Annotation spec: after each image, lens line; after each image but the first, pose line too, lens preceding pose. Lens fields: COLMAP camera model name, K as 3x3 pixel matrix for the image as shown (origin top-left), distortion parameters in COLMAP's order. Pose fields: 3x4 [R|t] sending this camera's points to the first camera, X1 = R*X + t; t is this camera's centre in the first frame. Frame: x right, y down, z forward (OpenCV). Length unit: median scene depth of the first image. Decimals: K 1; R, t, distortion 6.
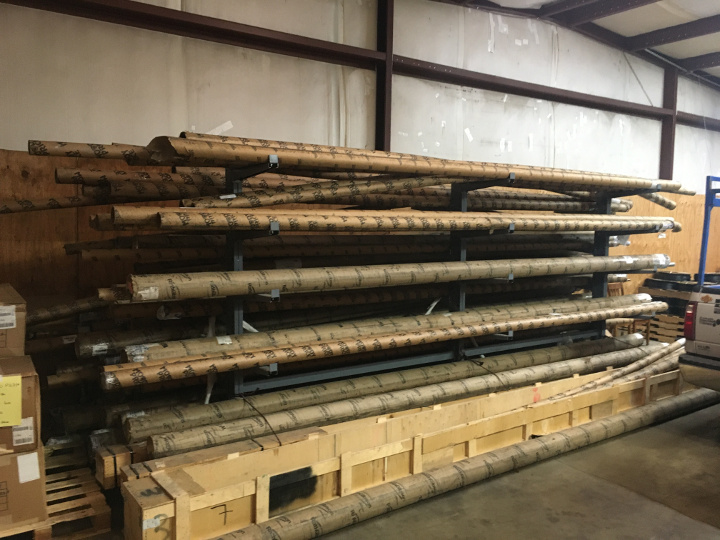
lens RADIAL K [[612.9, 0, 360.8], [0, 612.9, 270.9], [0, 0, 1]] dist [0.042064, -0.001373]
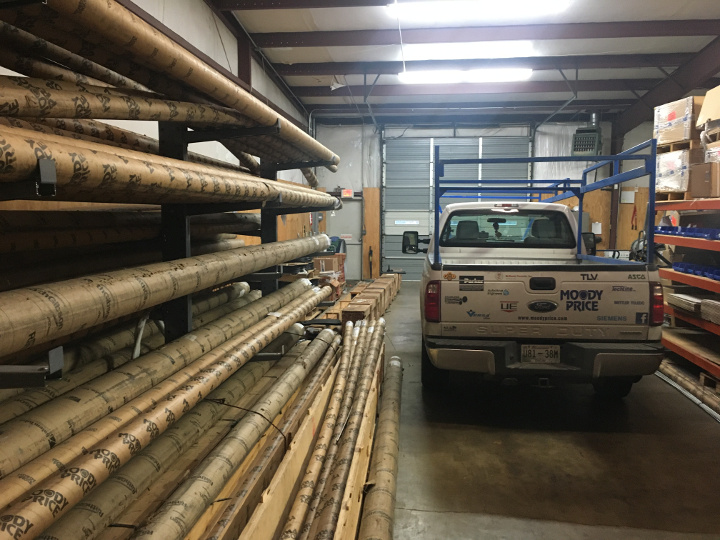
lens RADIAL K [[612.9, 0, 361.1], [0, 612.9, 268.5], [0, 0, 1]] dist [0.042064, -0.001373]
pose [[0.652108, -0.075221, 0.754385, -0.232544], [0.063588, 0.996986, 0.044445, -0.016883], [-0.755455, 0.018987, 0.654926, 0.497654]]
